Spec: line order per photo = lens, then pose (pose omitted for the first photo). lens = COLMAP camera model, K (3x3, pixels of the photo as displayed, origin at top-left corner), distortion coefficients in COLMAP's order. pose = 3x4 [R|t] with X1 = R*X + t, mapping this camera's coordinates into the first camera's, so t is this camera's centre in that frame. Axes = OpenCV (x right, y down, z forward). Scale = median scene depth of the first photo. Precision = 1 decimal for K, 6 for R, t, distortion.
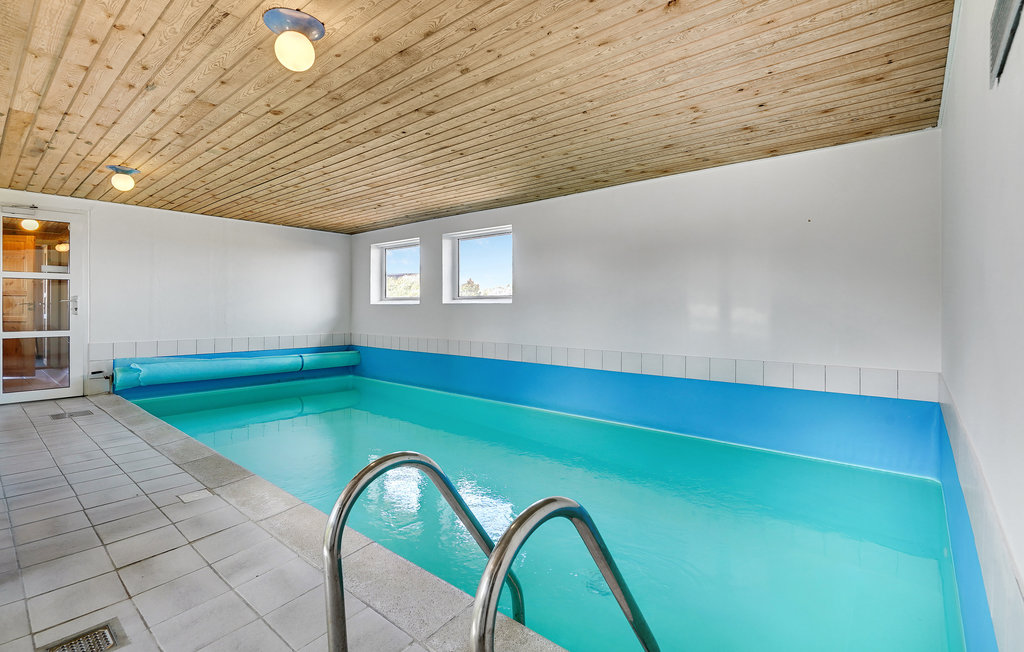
lens RADIAL K [[473.0, 0, 515.8], [0, 473.0, 311.8], [0, 0, 1]] dist [-0.001904, -0.000487]
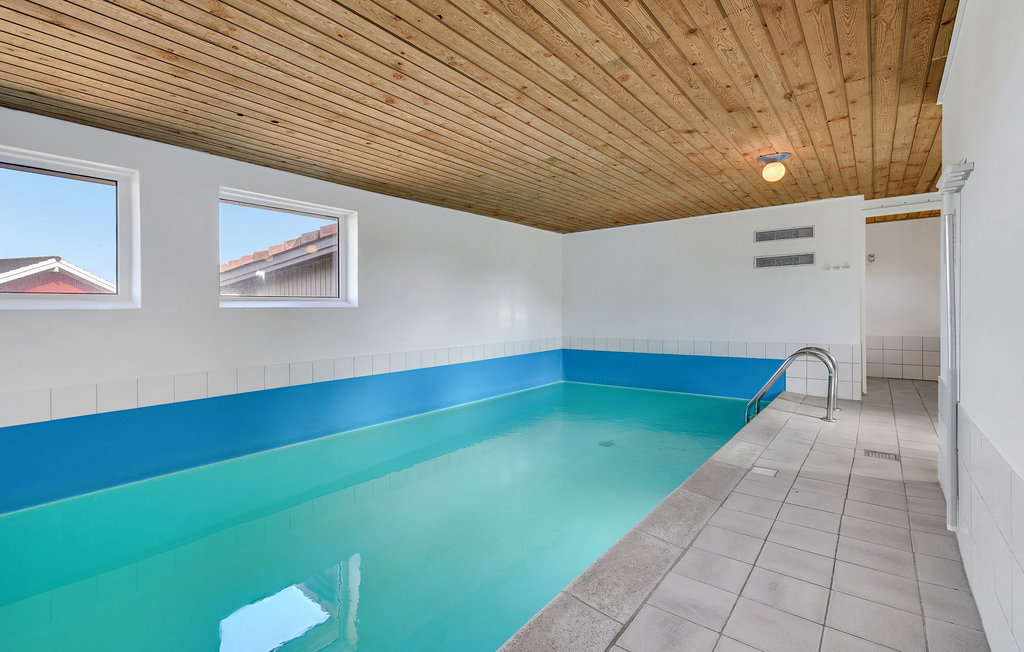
lens RADIAL K [[461.1, 0, 512.0], [0, 461.1, 326.0], [0, 0, 1]] dist [-0.002304, -0.000323]
pose [[-0.032327, -0.035990, 0.998829, -1.315135], [0.017893, 0.999171, 0.036581, -0.017974], [-0.999317, 0.019054, -0.031657, 1.218278]]
